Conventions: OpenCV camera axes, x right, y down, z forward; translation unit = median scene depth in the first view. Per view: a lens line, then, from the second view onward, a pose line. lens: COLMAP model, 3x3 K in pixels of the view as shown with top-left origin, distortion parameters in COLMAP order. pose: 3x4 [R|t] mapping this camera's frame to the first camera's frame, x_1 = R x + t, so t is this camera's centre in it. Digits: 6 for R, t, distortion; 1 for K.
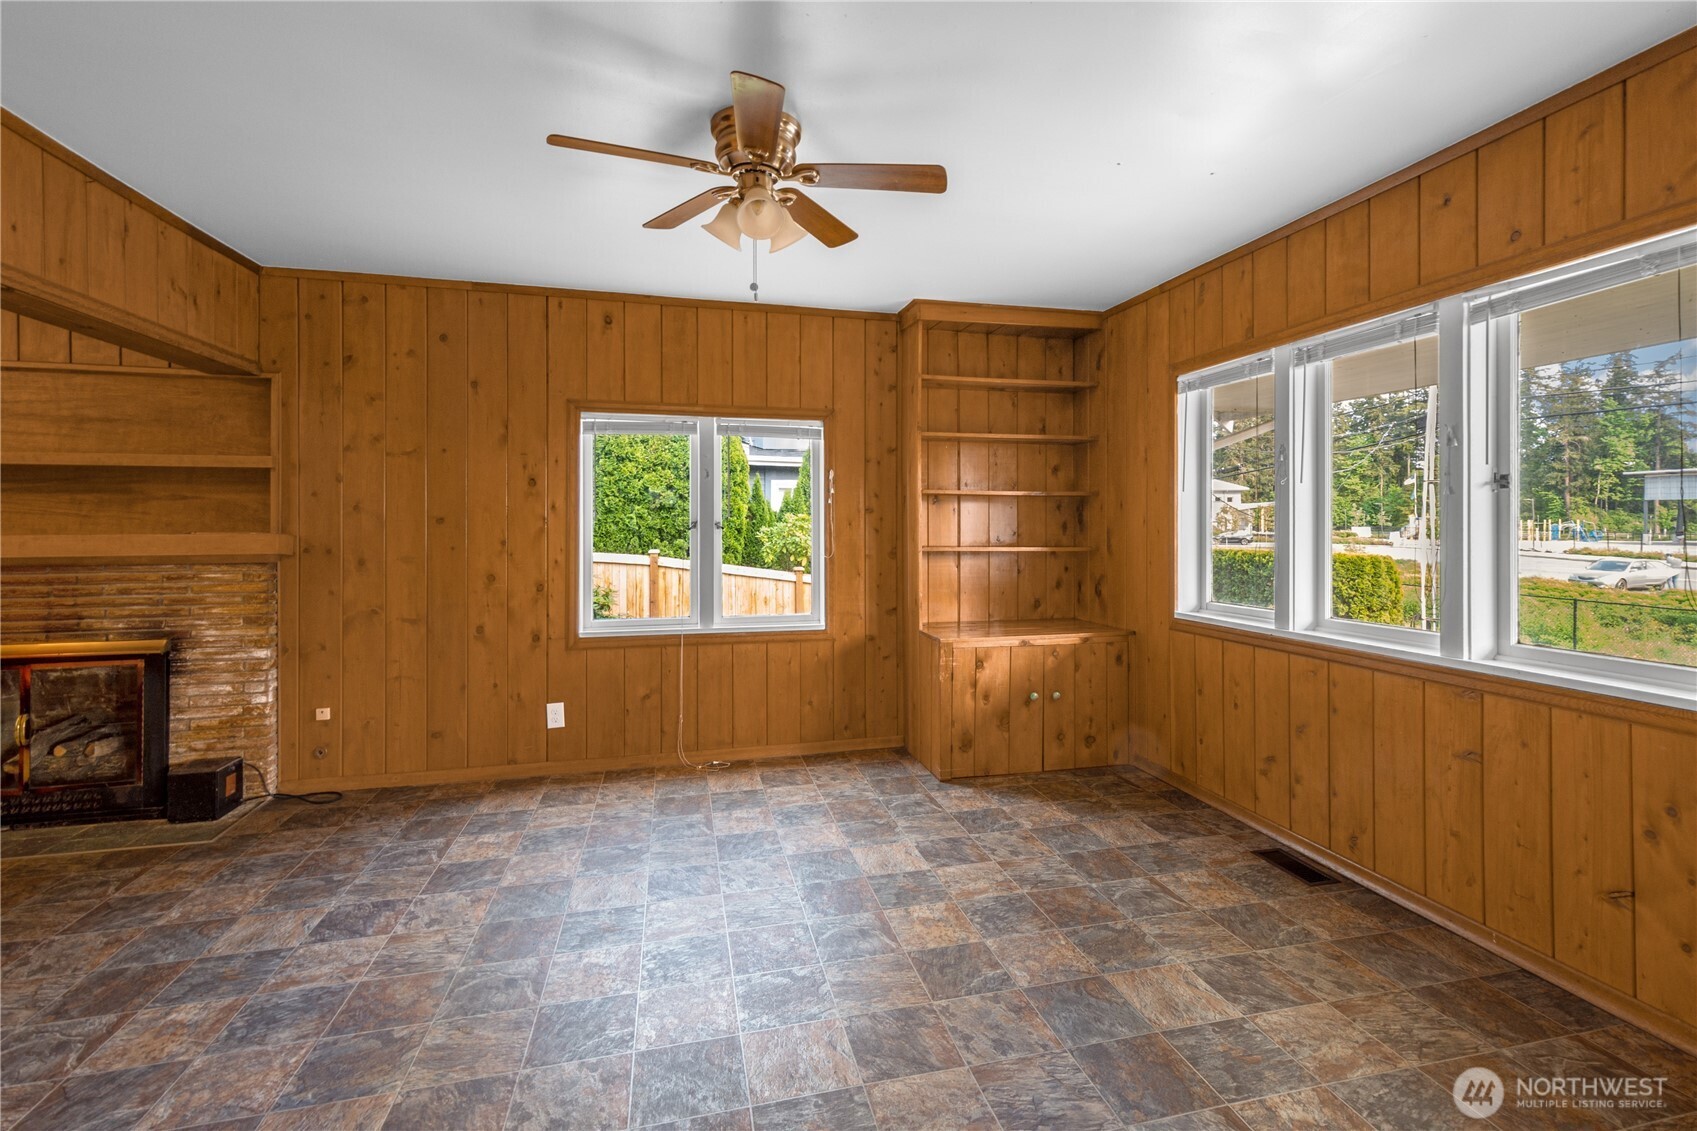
lens RADIAL K [[768.0, 0, 871.3], [0, 768.0, 523.3], [0, 0, 1]] dist [0.010786, -0.000732]
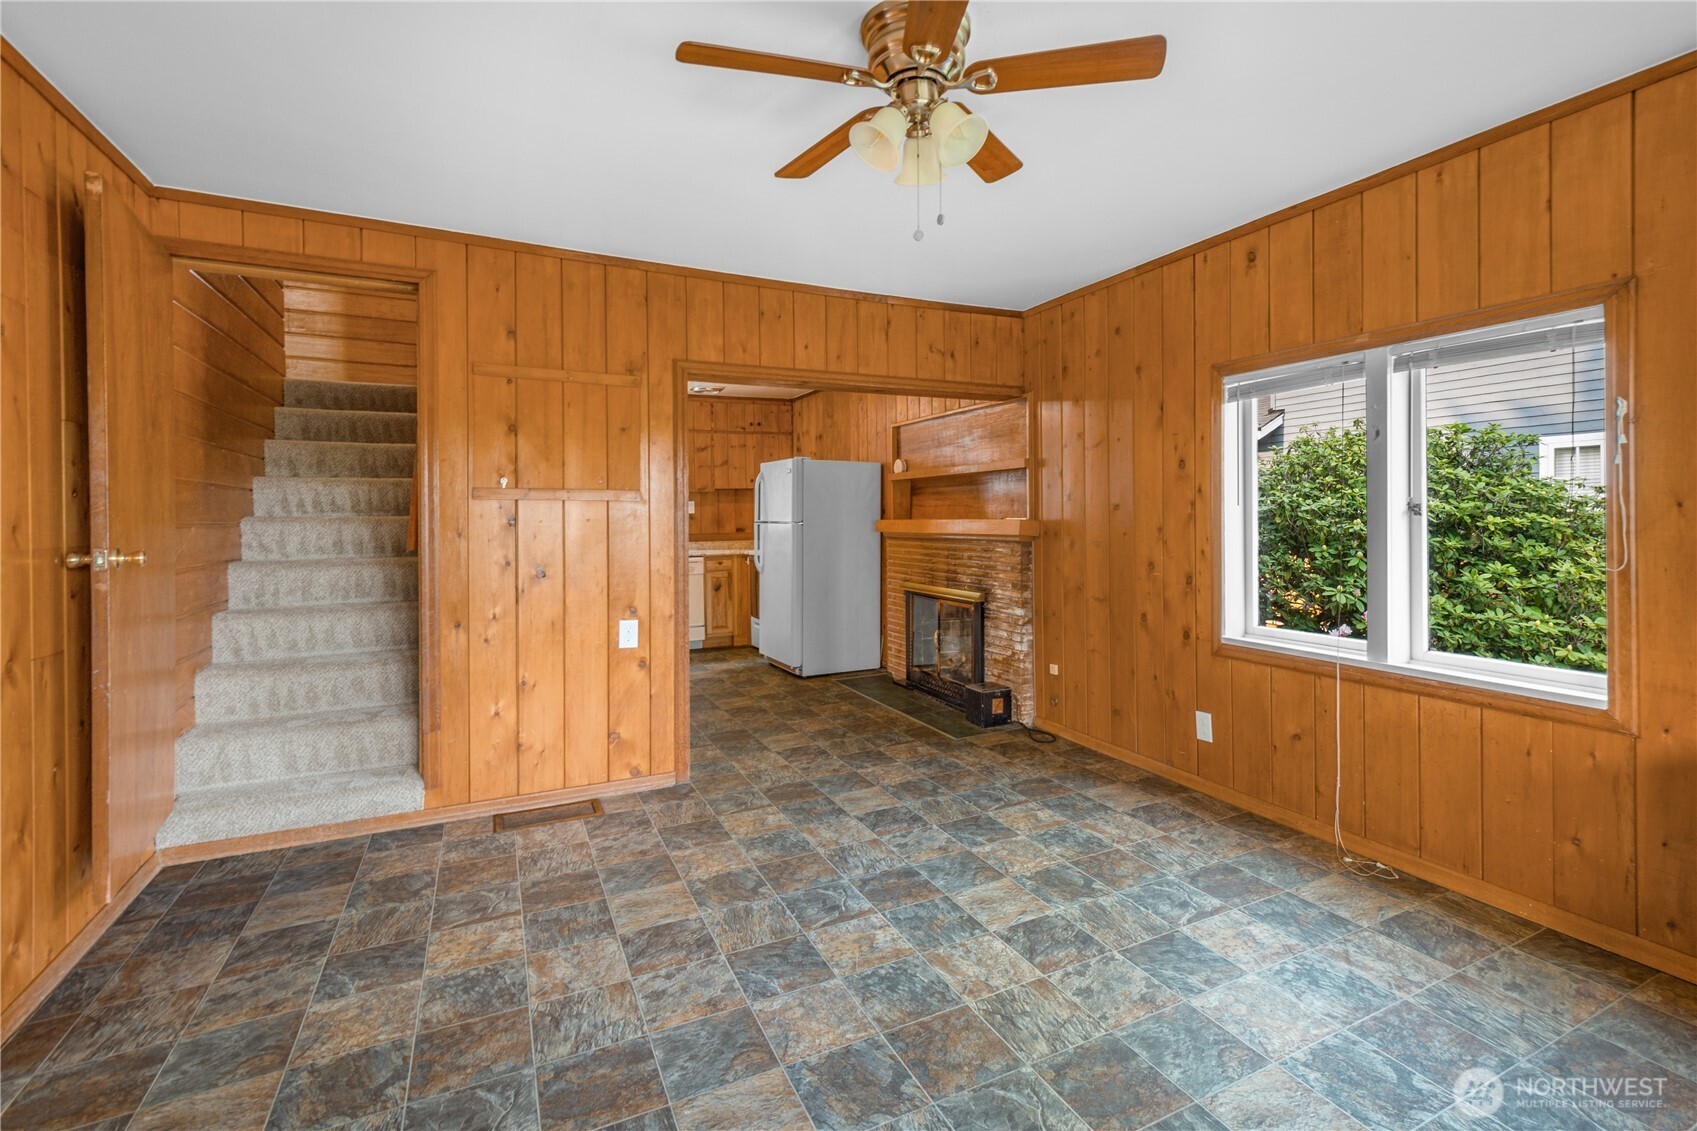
lens RADIAL K [[773.6, 0, 886.7], [0, 773.6, 509.6], [0, 0, 1]] dist [0.077109, -0.032242]
pose [[0.228964, -0.008078, -0.973401, 0.410346], [0.009970, 0.999933, -0.005953, 0.003054], [0.973384, -0.008342, 0.229029, 0.472042]]
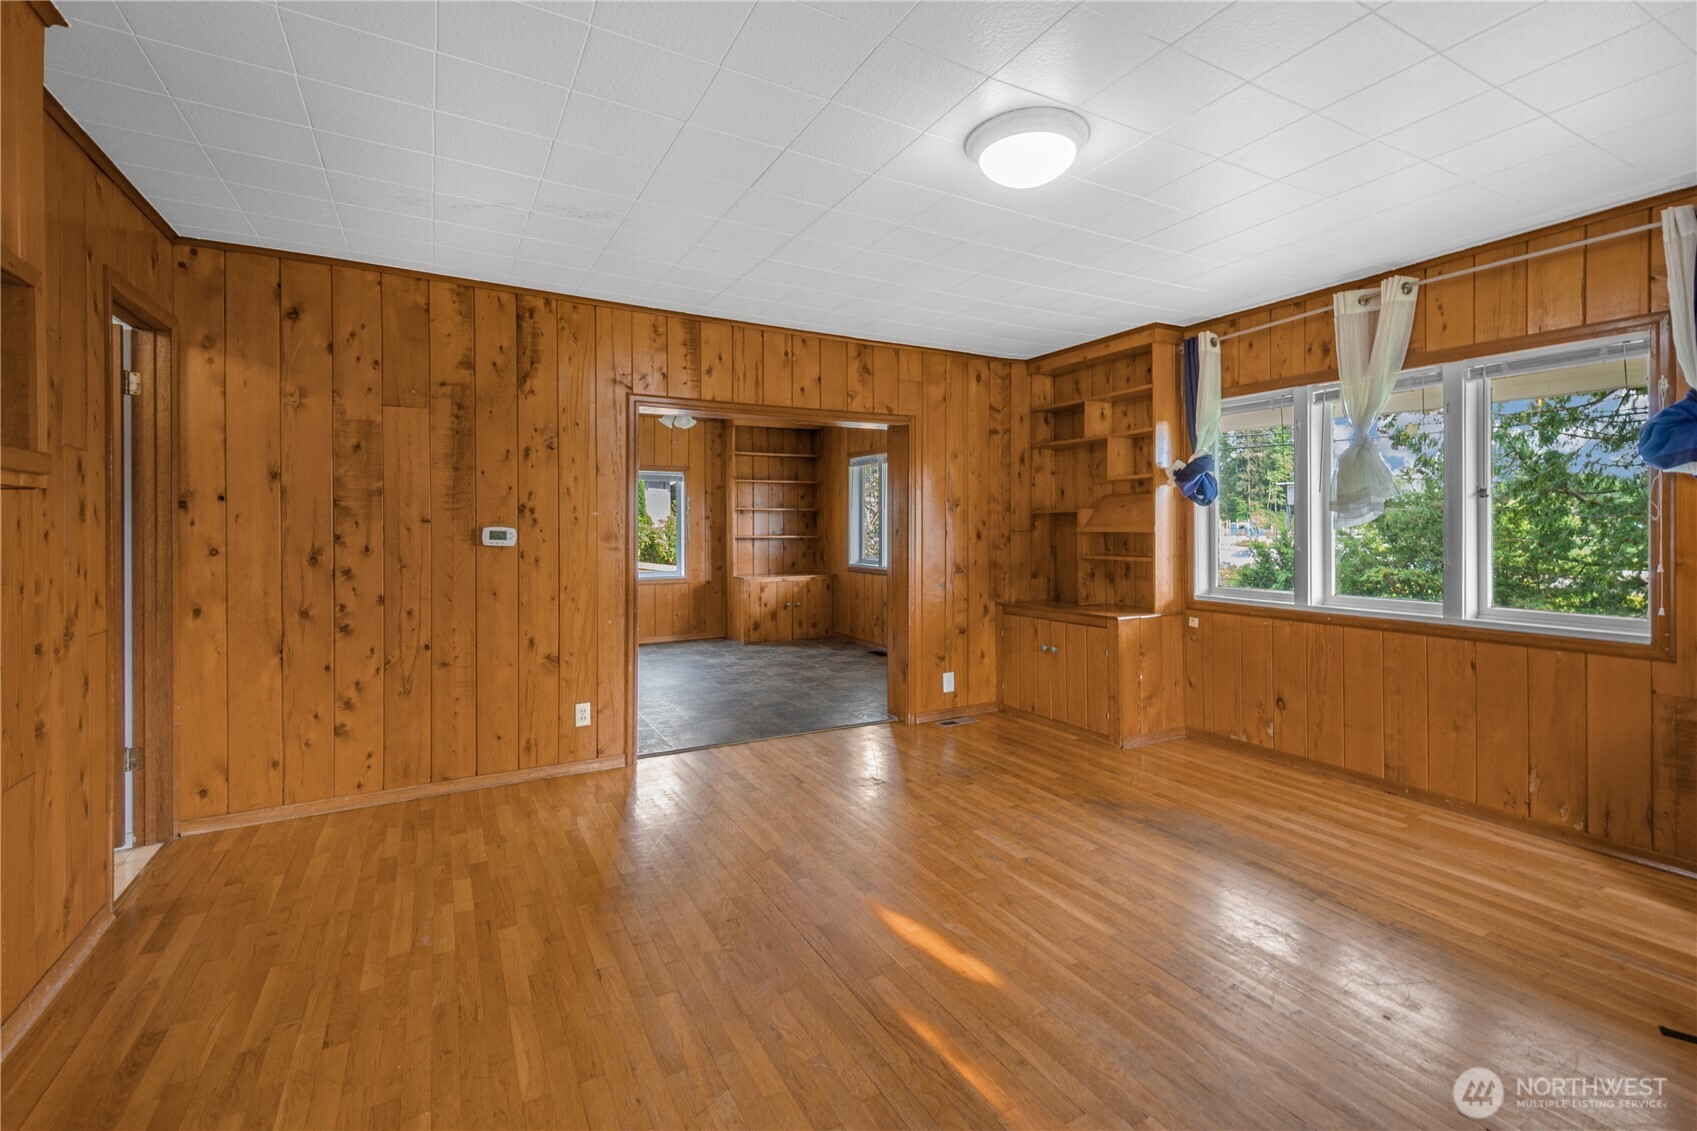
lens RADIAL K [[768.0, 0, 871.3], [0, 768.0, 523.3], [0, 0, 1]] dist [0.010786, -0.000732]
pose [[0.967492, -0.000812, 0.252899, -0.111588], [0.000569, 0.999999, 0.001034, -0.004770], [-0.252900, -0.000856, 0.967492, -1.196828]]
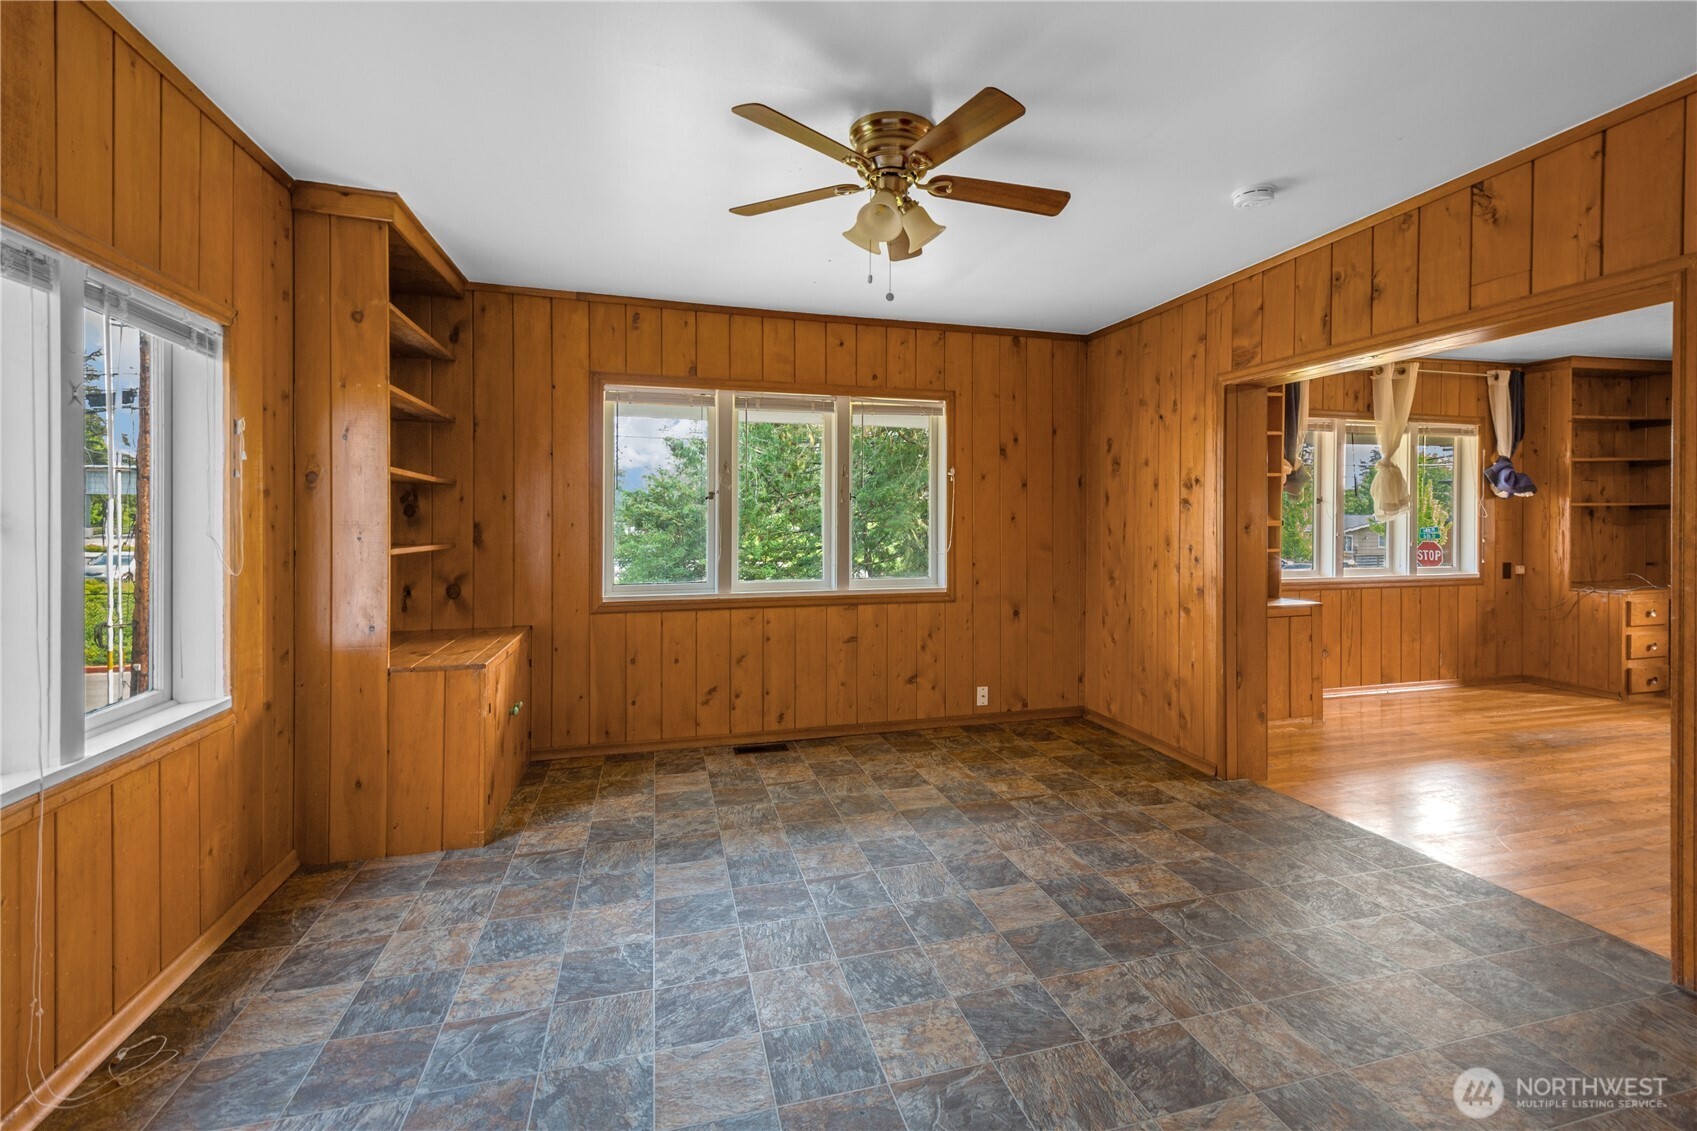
lens RADIAL K [[768.0, 0, 871.3], [0, 768.0, 523.3], [0, 0, 1]] dist [0.010786, -0.000732]
pose [[-0.027081, -0.003222, 0.999628, -0.720152], [-0.002105, 0.999993, 0.003166, 0.004594], [-0.999631, -0.002018, -0.027087, 0.641976]]
